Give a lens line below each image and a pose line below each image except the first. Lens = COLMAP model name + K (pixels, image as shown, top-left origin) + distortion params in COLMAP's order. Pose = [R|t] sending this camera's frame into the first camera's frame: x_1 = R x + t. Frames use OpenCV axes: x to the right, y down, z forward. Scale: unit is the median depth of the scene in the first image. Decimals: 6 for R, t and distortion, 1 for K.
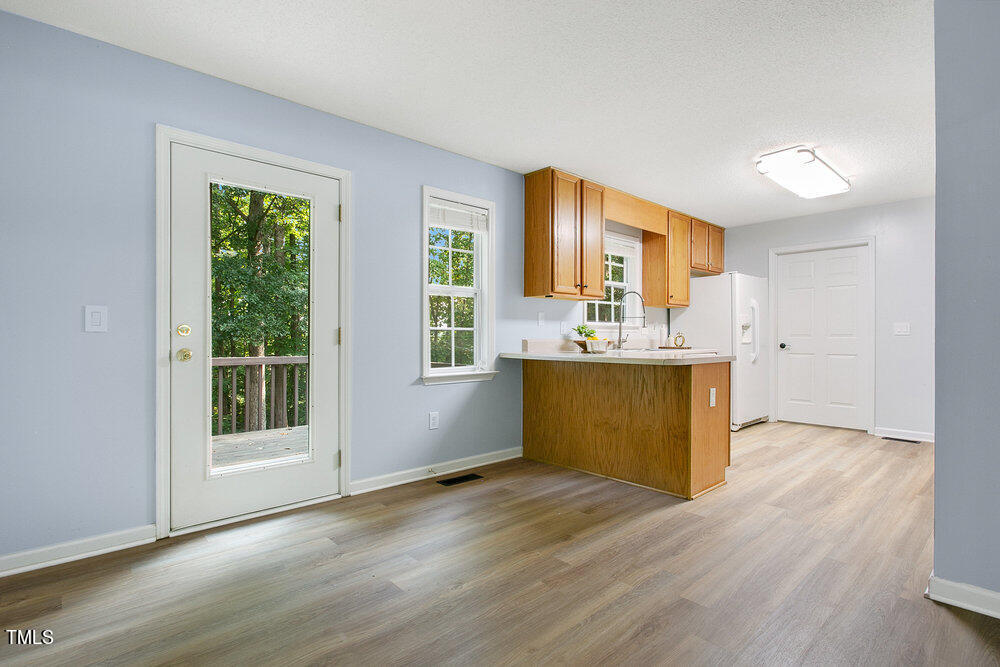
lens RADIAL K [[477.2, 0, 499.1], [0, 477.2, 337.4], [0, 0, 1]] dist [0.001233, 0.000335]
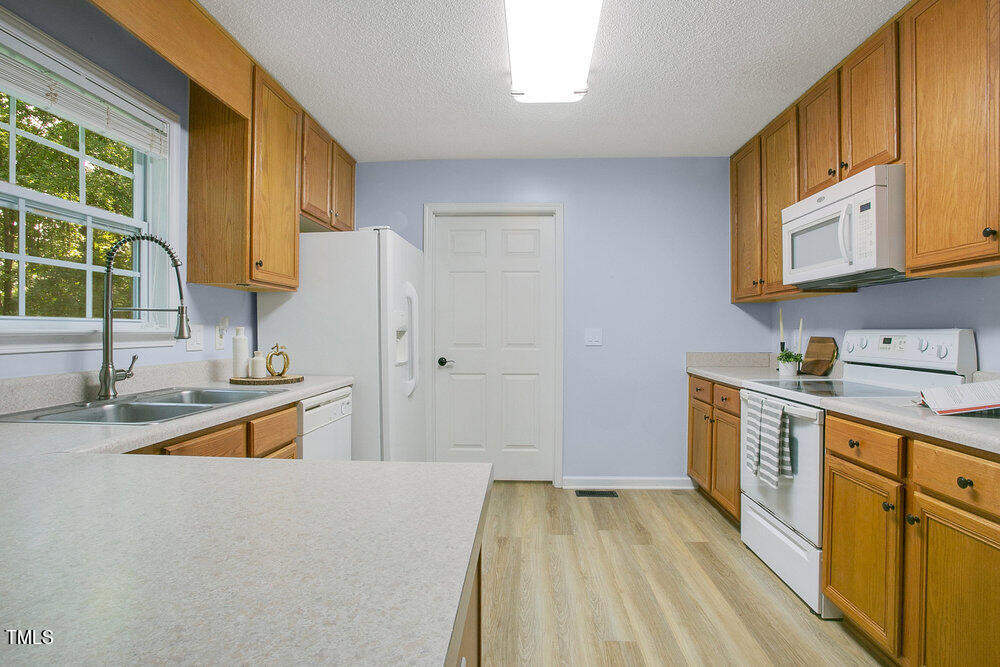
lens RADIAL K [[506.4, 0, 503.4], [0, 506.4, 337.6], [0, 0, 1]] dist [-0.083298, 0.043827]
pose [[0.700876, -0.008021, 0.713238, 0.195390], [-0.001144, 0.999923, 0.012369, -0.024495], [-0.713282, -0.009485, 0.700813, 0.528184]]
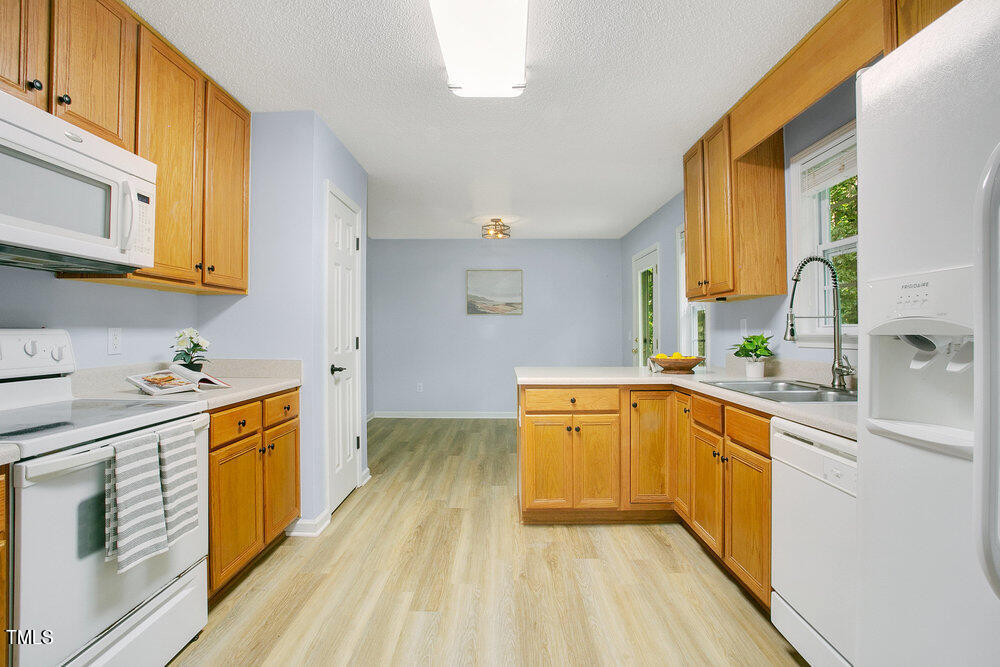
lens RADIAL K [[493.3, 0, 499.9], [0, 493.3, 329.4], [0, 0, 1]] dist [0.000926, 0.000616]
pose [[-0.672235, -0.004801, -0.740322, 0.758103], [-0.001605, 0.999986, -0.005028, -0.025737], [0.740336, -0.002192, -0.672233, 1.026725]]
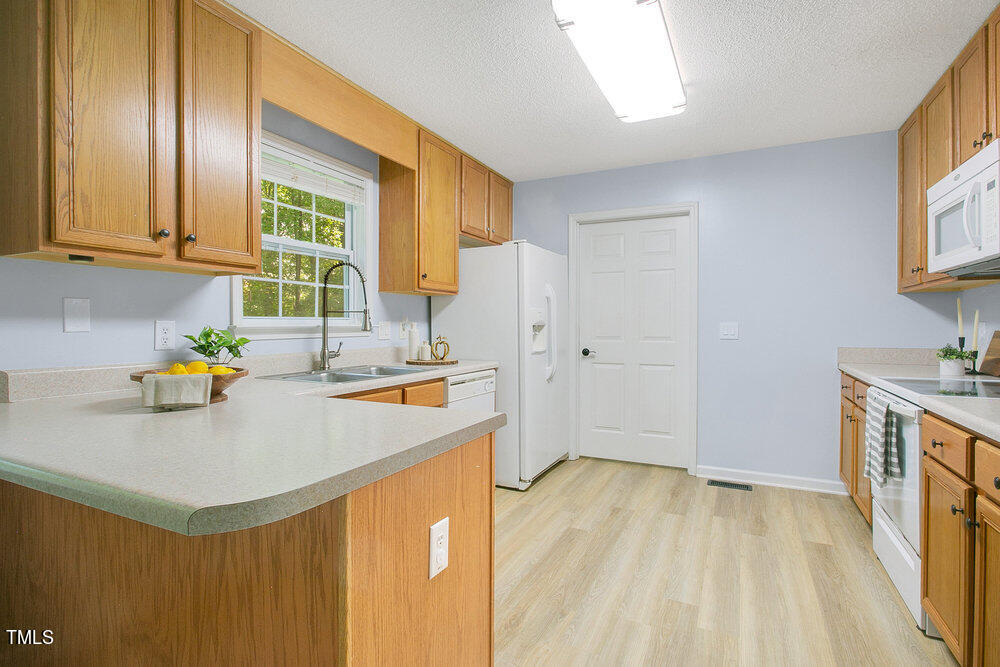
lens RADIAL K [[493.3, 0, 499.9], [0, 493.3, 329.4], [0, 0, 1]] dist [0.000926, 0.000616]
pose [[0.927383, -0.003982, 0.374092, 0.220724], [0.001006, 0.999966, 0.008150, -0.024712], [-0.374111, -0.007182, 0.927356, 0.402997]]
